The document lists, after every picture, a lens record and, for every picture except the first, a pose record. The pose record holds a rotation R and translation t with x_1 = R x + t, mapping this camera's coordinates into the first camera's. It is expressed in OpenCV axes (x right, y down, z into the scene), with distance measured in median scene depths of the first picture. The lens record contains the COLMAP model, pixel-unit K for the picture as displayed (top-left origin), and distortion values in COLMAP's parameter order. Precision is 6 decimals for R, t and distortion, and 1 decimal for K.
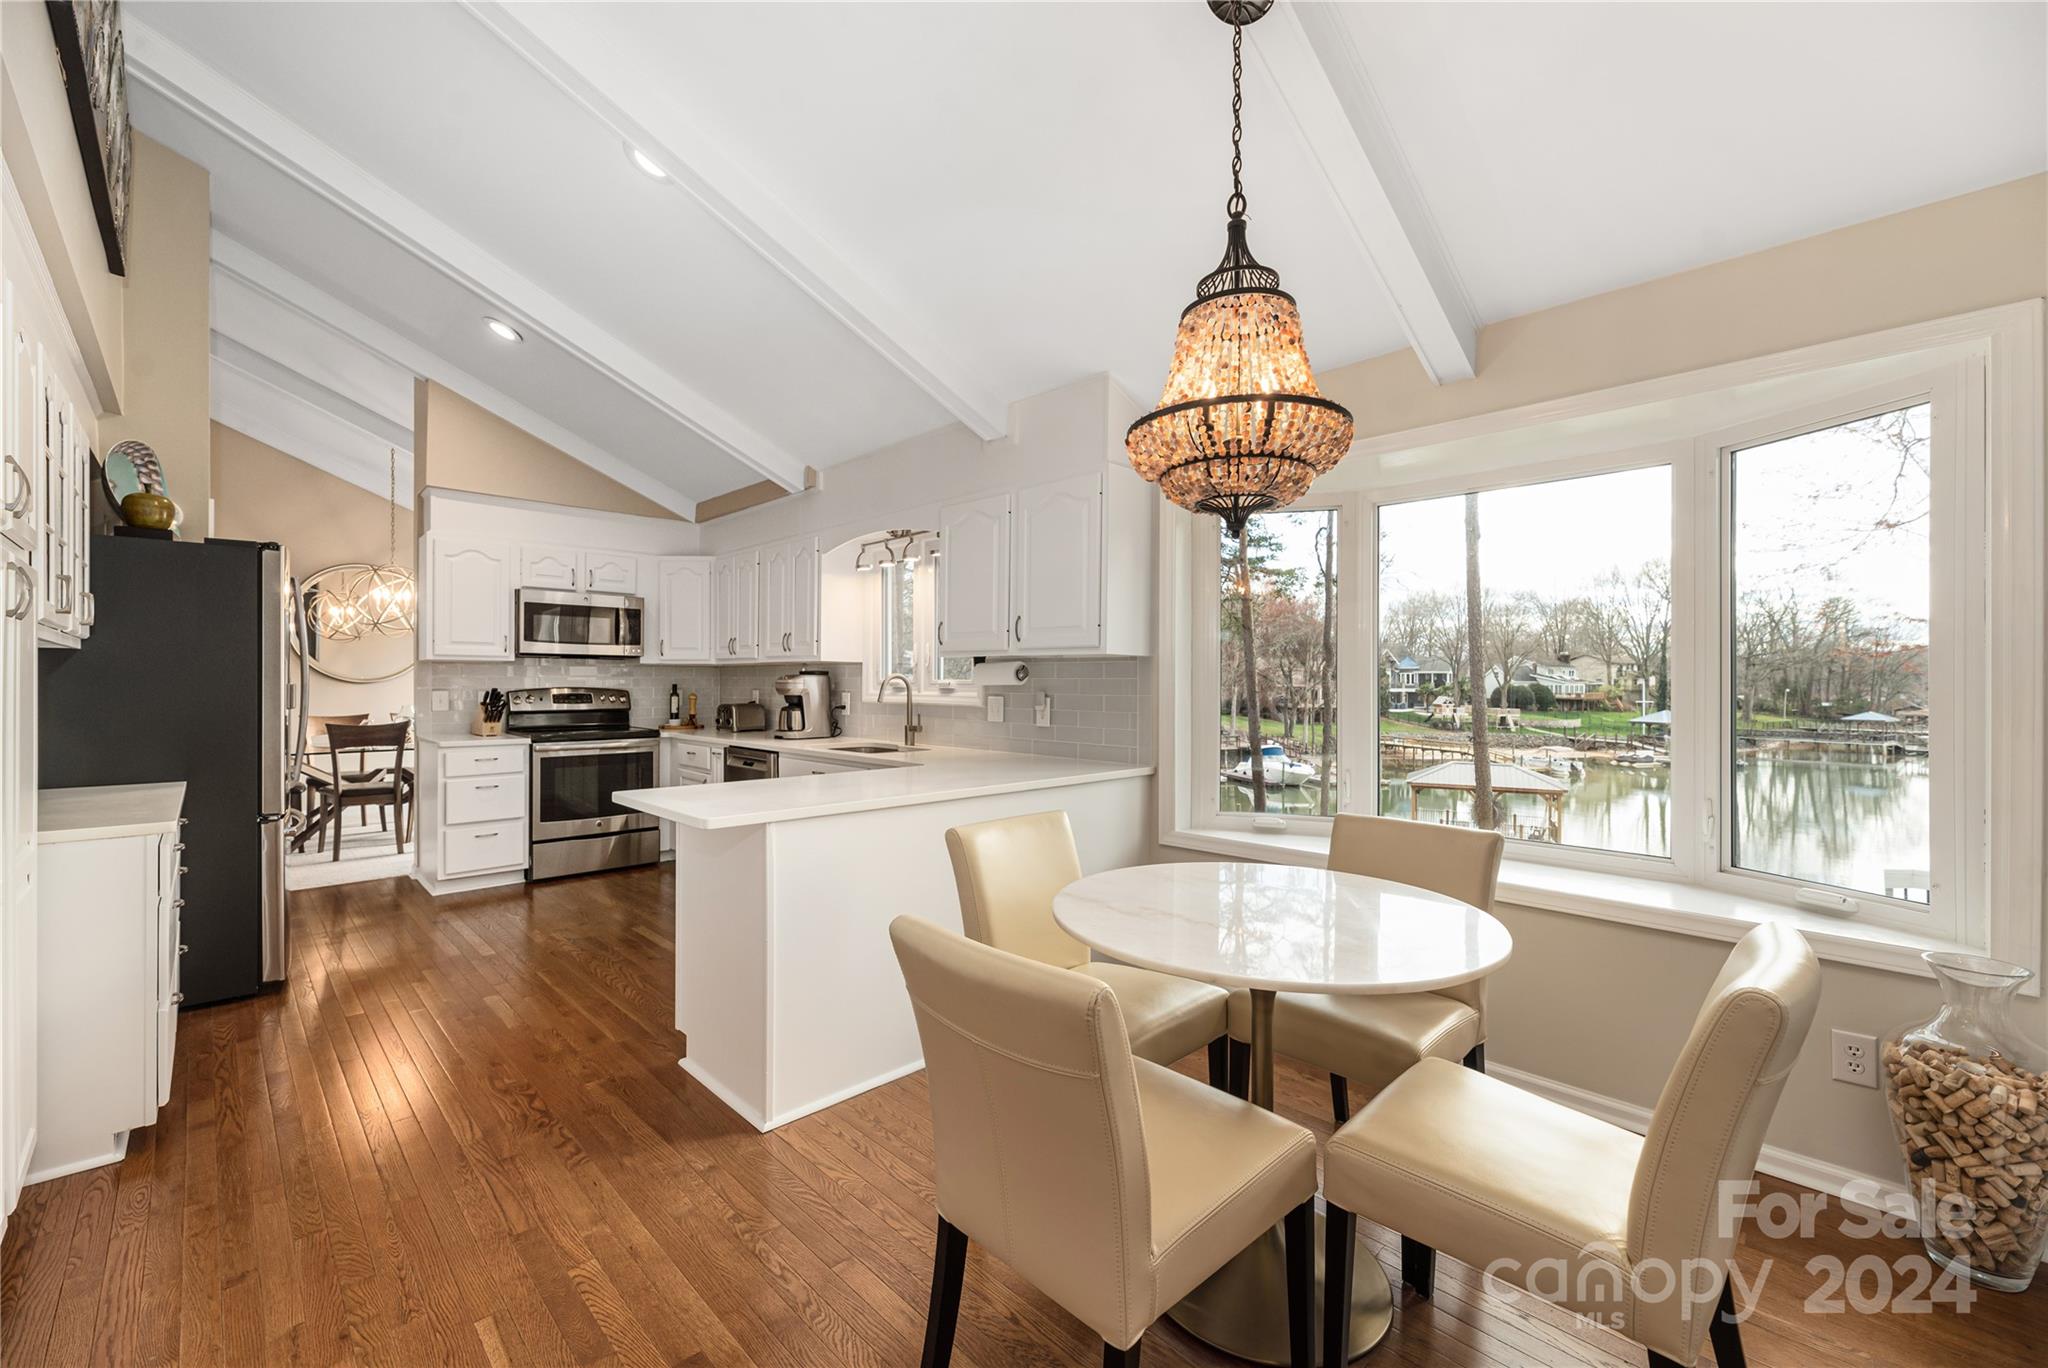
lens RADIAL K [[822.5, 0, 1017.8], [0, 822.5, 688.5], [0, 0, 1]] dist [-0.019727, 0.003672]
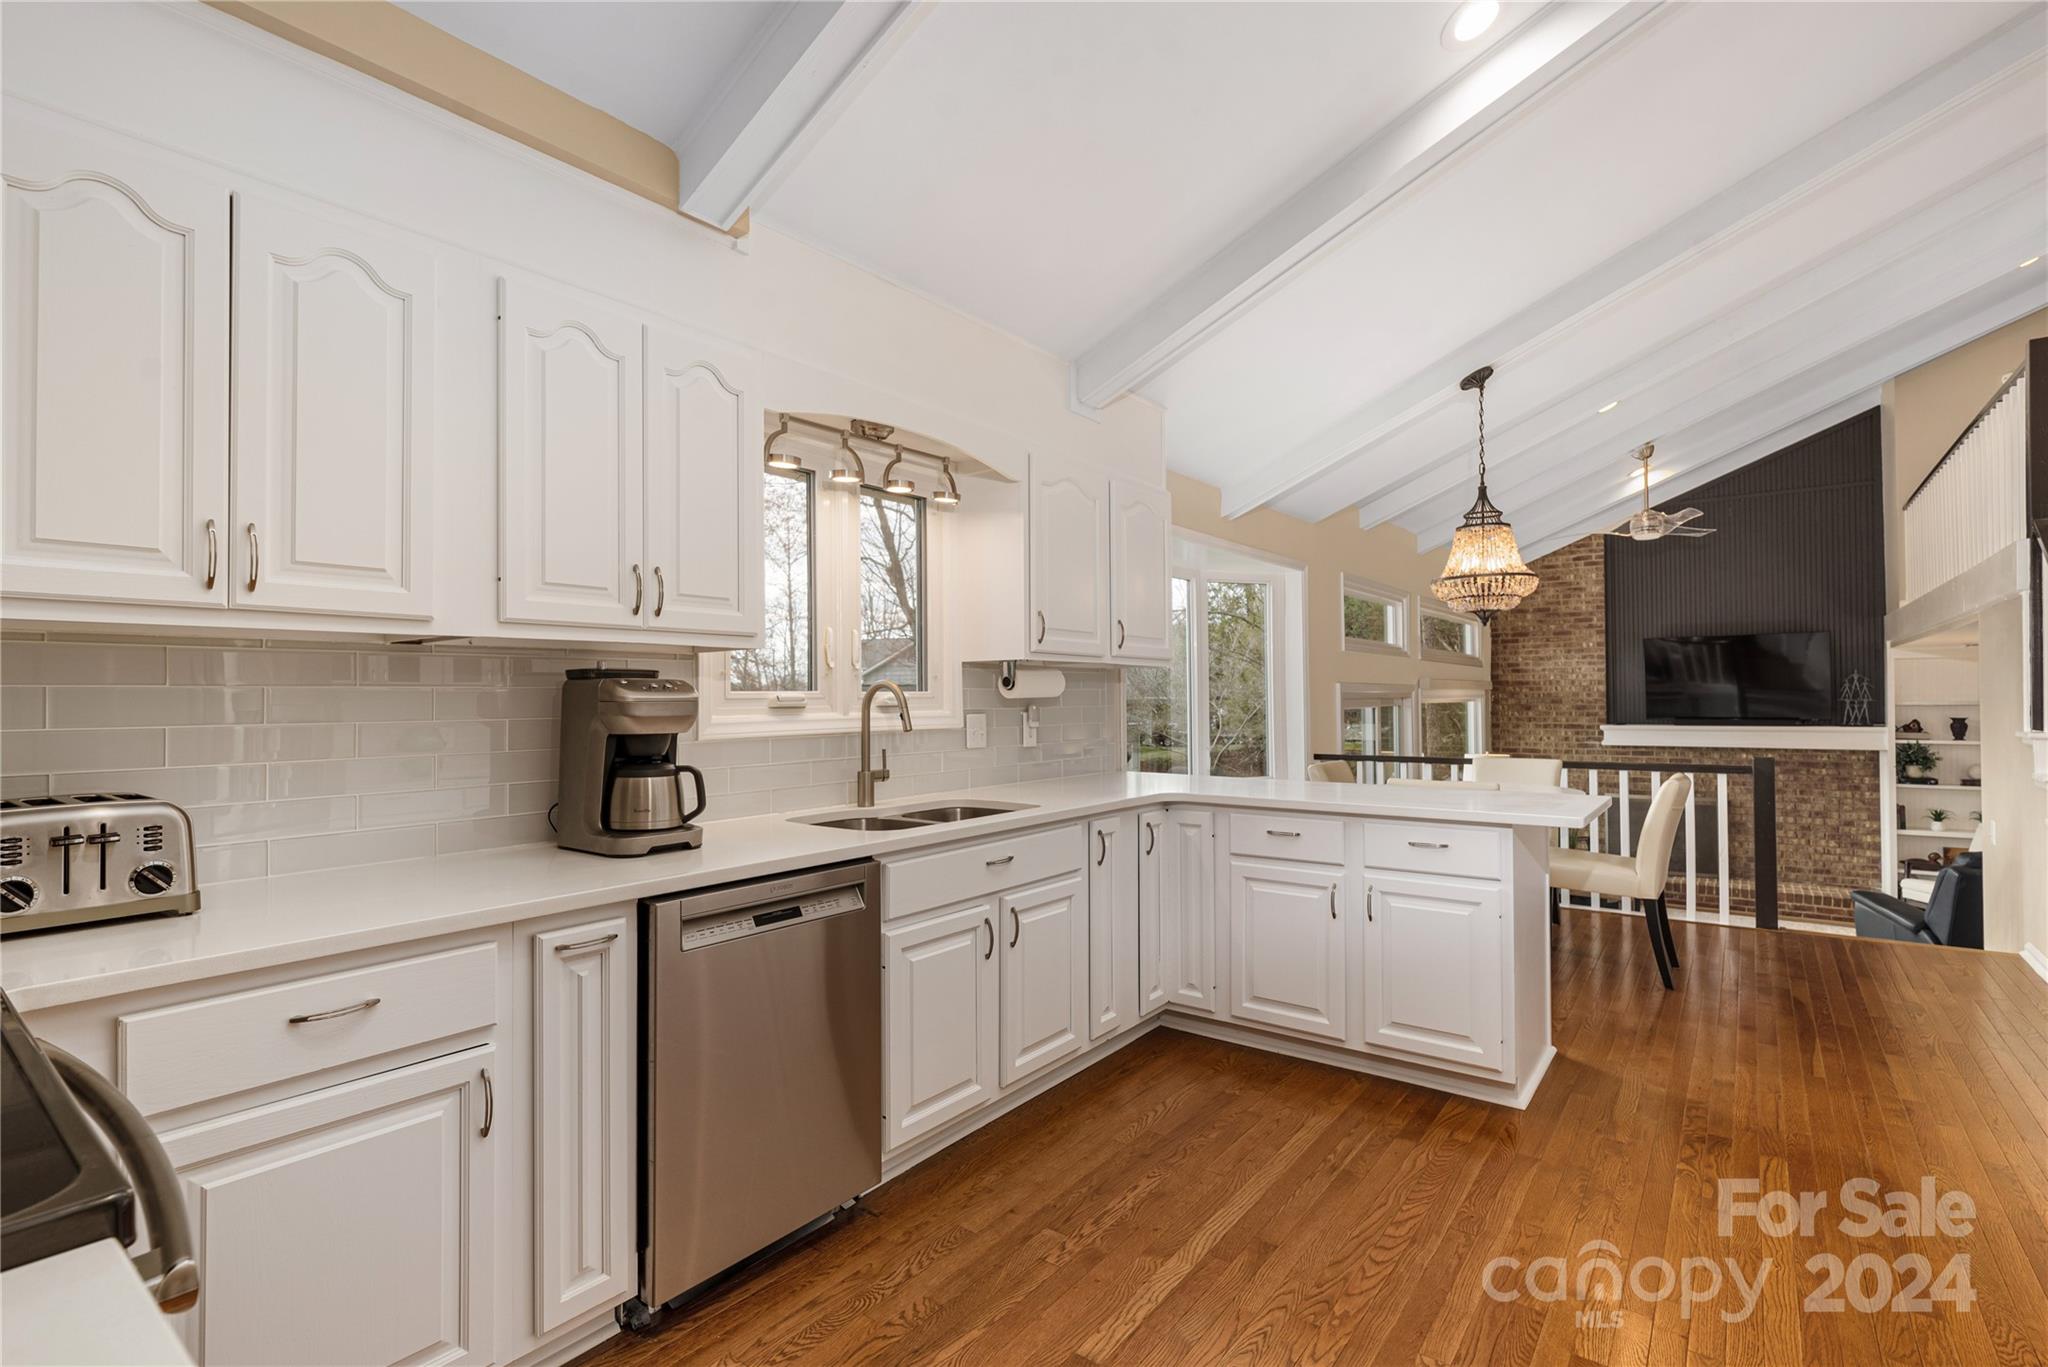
lens RADIAL K [[950.2, 0, 1025.1], [0, 950.2, 687.6], [0, 0, 1]] dist [-0.000371, 0.000040]
pose [[-0.135223, 0.009545, 0.990769, -0.810372], [0.013499, 0.999879, -0.007790, -0.006542], [-0.990723, 0.012321, -0.135335, 0.984751]]
